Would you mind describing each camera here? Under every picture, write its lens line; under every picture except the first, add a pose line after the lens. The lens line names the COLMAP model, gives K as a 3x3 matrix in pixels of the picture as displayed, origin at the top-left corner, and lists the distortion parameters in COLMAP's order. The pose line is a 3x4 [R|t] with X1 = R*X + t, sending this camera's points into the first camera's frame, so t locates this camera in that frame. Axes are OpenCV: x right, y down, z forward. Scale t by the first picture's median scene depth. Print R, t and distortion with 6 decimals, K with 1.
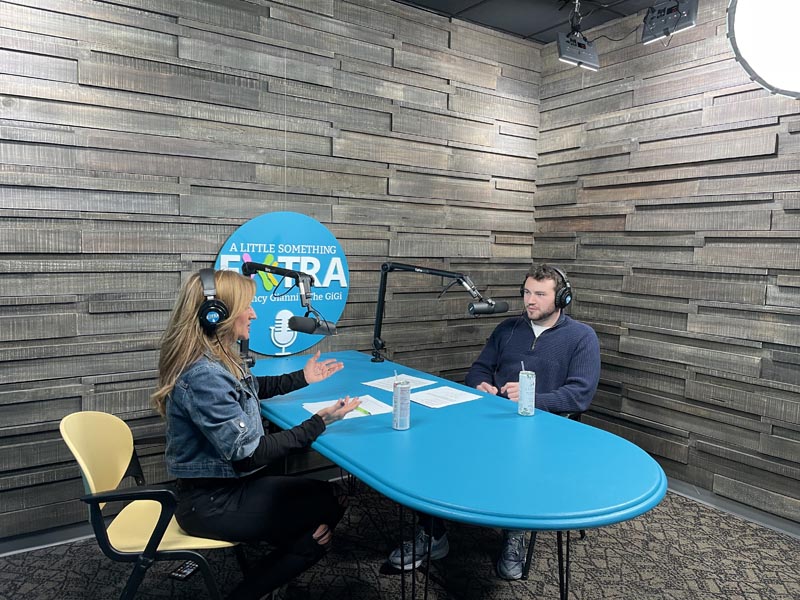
lens RADIAL K [[604.3, 0, 404.3], [0, 604.3, 297.5], [0, 0, 1]] dist [0.079058, -0.103755]
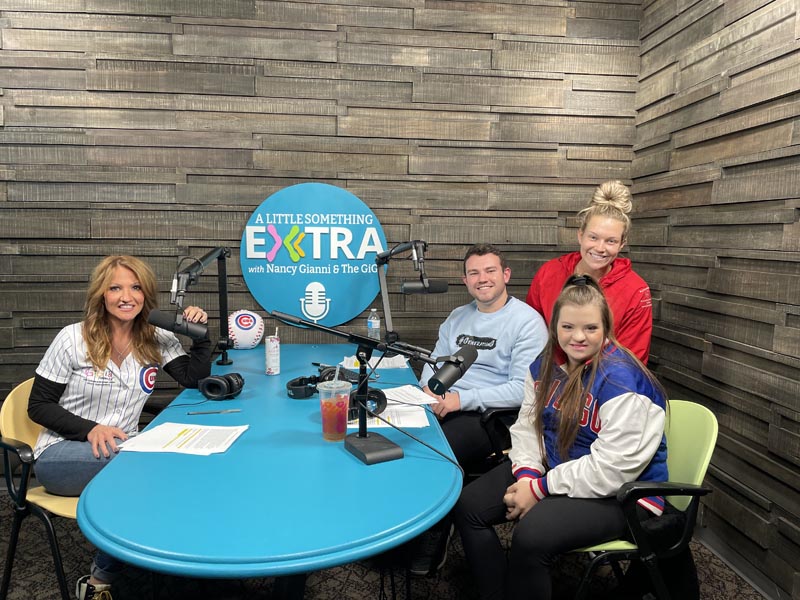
lens RADIAL K [[604.3, 0, 404.3], [0, 604.3, 297.5], [0, 0, 1]] dist [0.079058, -0.103755]
pose [[0.874956, 0.036114, -0.482854, 0.430265], [-0.034624, 0.999328, 0.012003, 0.002836], [0.482963, 0.006216, 0.875618, 0.222704]]
